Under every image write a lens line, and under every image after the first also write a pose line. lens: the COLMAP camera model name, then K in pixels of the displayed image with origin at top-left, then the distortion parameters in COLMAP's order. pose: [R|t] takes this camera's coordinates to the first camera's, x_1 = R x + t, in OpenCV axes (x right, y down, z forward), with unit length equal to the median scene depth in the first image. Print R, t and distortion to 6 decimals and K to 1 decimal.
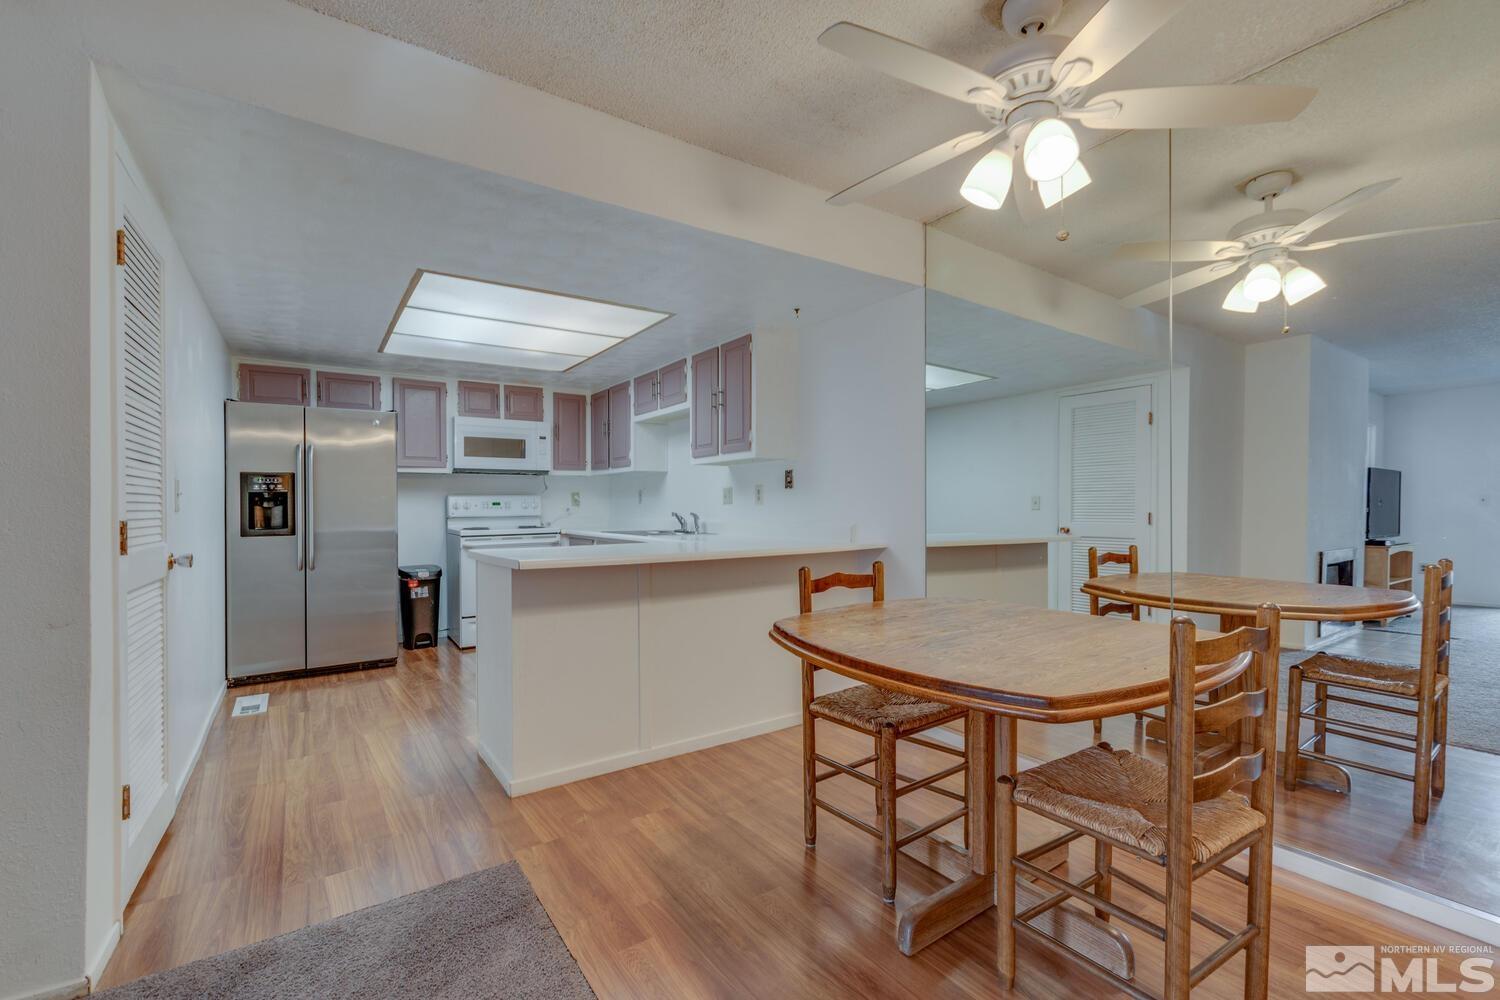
lens RADIAL K [[649.7, 0, 755.2], [0, 649.7, 503.6], [0, 0, 1]] dist [0.007729, -0.003300]
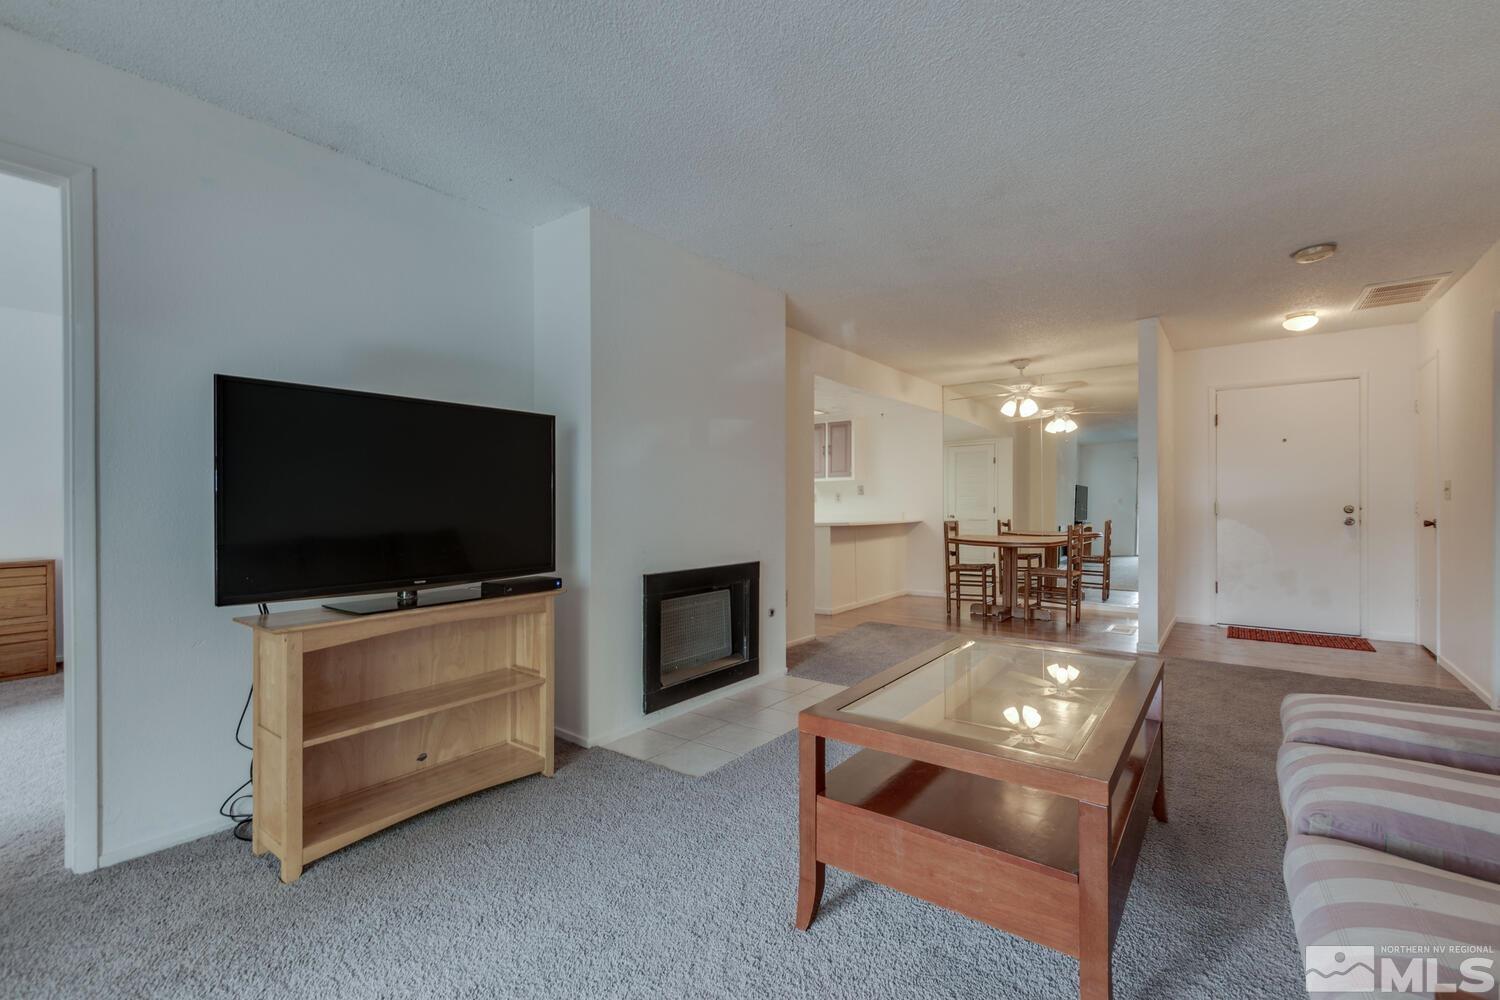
lens RADIAL K [[649.7, 0, 774.8], [0, 649.7, 495.0], [0, 0, 1]] dist [0.007729, -0.003300]
pose [[0.938870, 0.002003, 0.344267, -0.870041], [0.005019, 0.999797, -0.019503, 0.015352], [-0.344237, 0.020038, 0.938669, -0.790569]]
